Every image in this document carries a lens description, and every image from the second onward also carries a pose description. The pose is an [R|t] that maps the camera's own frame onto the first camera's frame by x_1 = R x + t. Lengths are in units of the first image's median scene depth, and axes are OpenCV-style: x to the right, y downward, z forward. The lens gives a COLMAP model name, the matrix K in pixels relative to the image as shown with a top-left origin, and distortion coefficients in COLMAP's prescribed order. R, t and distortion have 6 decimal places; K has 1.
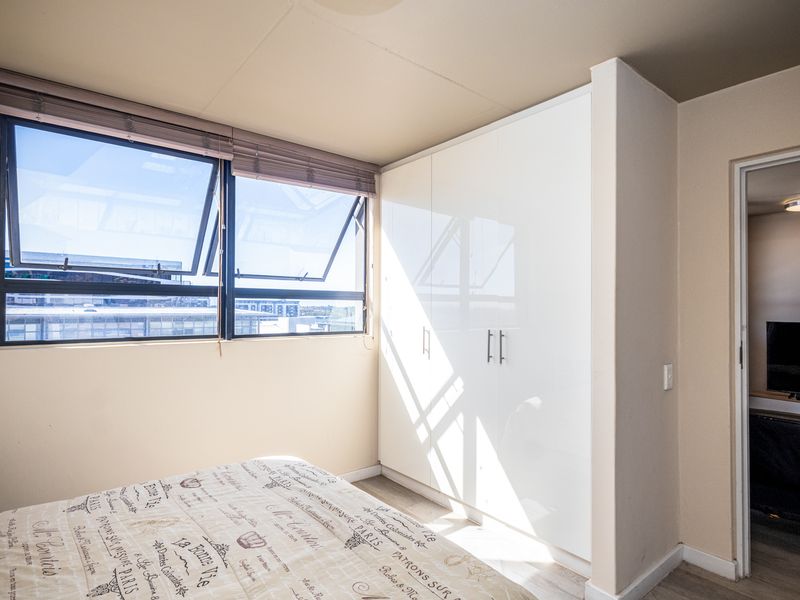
lens RADIAL K [[439.4, 0, 403.3], [0, 439.4, 296.5], [0, 0, 1]] dist [0.002082, 0.000364]
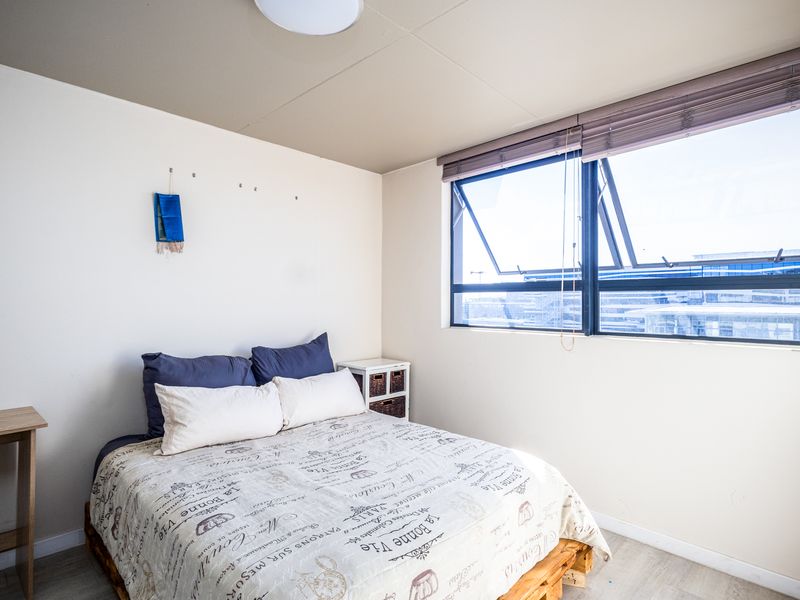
lens RADIAL K [[439.4, 0, 403.3], [0, 439.4, 296.5], [0, 0, 1]] dist [0.002082, 0.000364]
pose [[0.107709, -0.020165, -0.993978, 0.850716], [0.020522, 0.999626, -0.018056, 0.036972], [0.993971, -0.018453, 0.108082, 0.840135]]
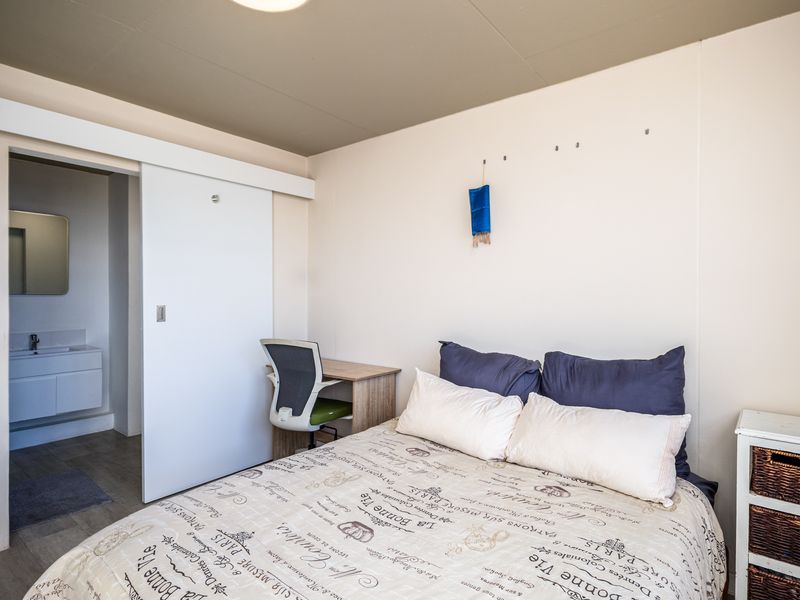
lens RADIAL K [[438.2, 0, 399.9], [0, 438.2, 302.2], [0, 0, 1]] dist [0.000884, 0.000461]
pose [[-0.978530, -0.011580, -0.205781, -0.200073], [-0.009168, 0.999878, -0.012671, 0.061098], [0.205902, -0.010512, -0.978516, 1.659188]]
